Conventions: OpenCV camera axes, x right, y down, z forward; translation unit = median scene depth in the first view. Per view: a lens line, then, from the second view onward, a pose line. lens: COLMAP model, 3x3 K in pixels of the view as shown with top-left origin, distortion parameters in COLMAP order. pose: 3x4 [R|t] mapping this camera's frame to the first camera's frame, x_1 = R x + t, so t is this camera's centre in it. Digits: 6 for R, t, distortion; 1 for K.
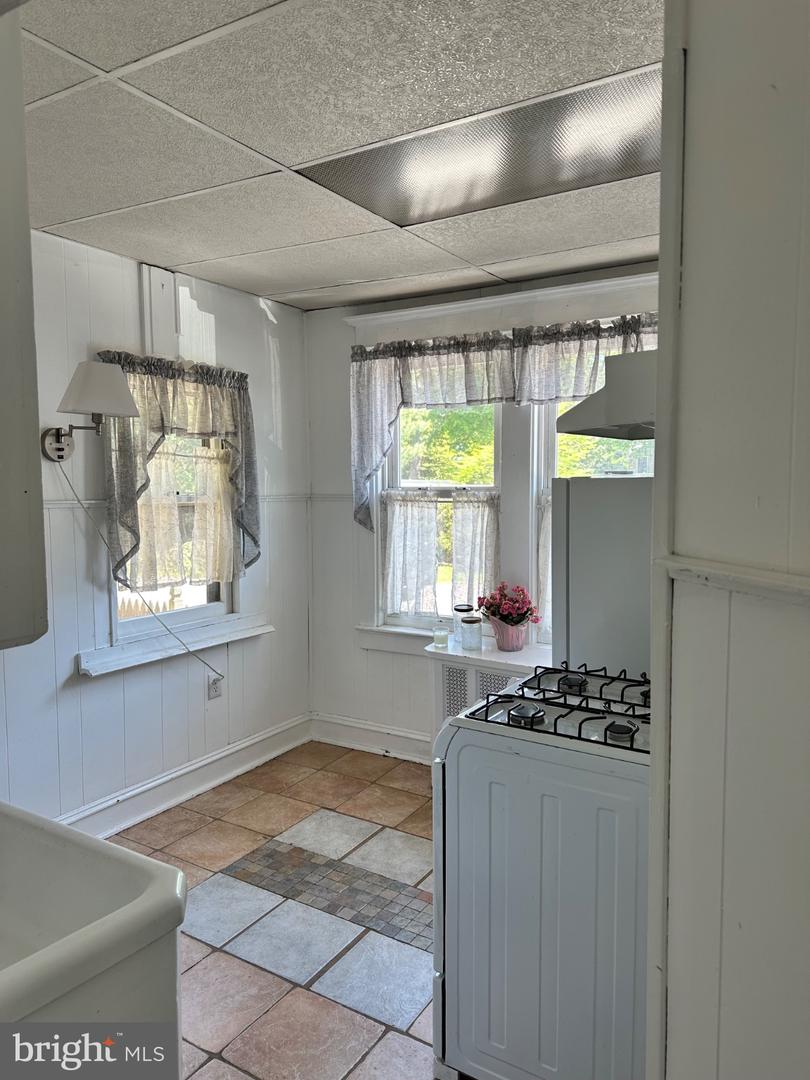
lens RADIAL K [[771.3, 0, 407.6], [0, 771.3, 539.7], [0, 0, 1]] dist [0.070175, -0.054925]
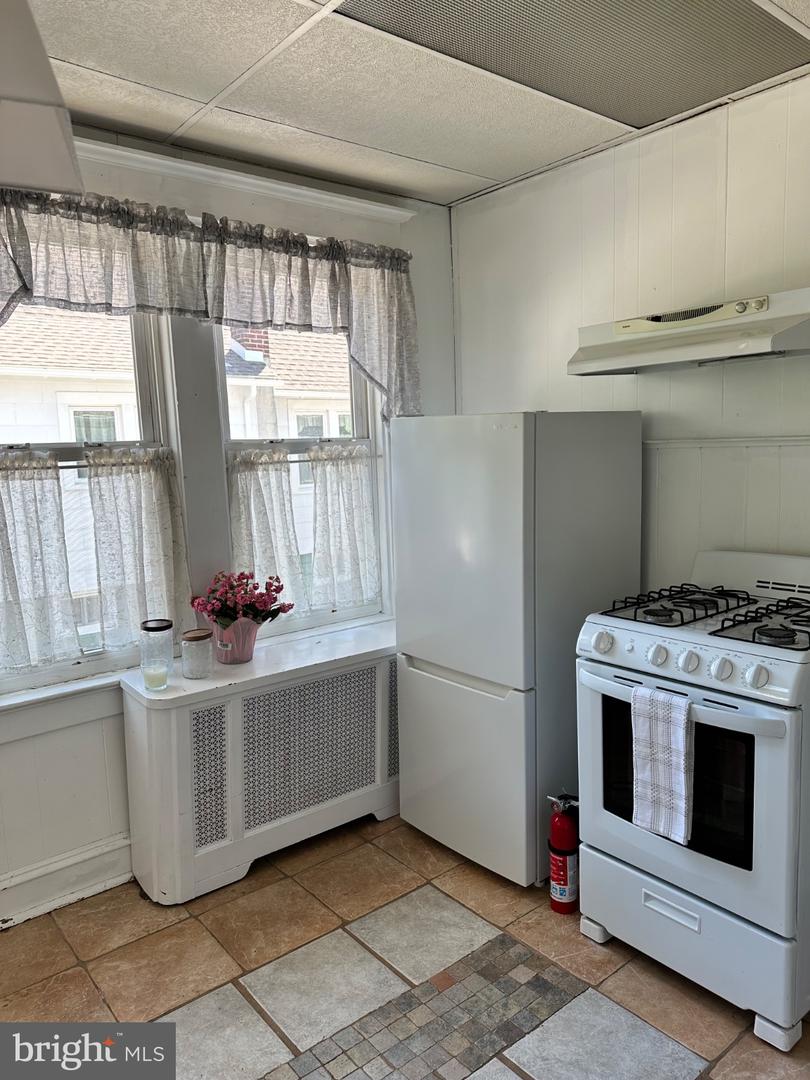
lens RADIAL K [[771.3, 0, 407.6], [0, 771.3, 539.7], [0, 0, 1]] dist [0.070175, -0.054925]
pose [[0.321737, -0.113641, 0.939985, -0.493855], [0.109996, 0.990535, 0.082103, -0.014308], [-0.940418, 0.076979, 0.331192, 0.589600]]
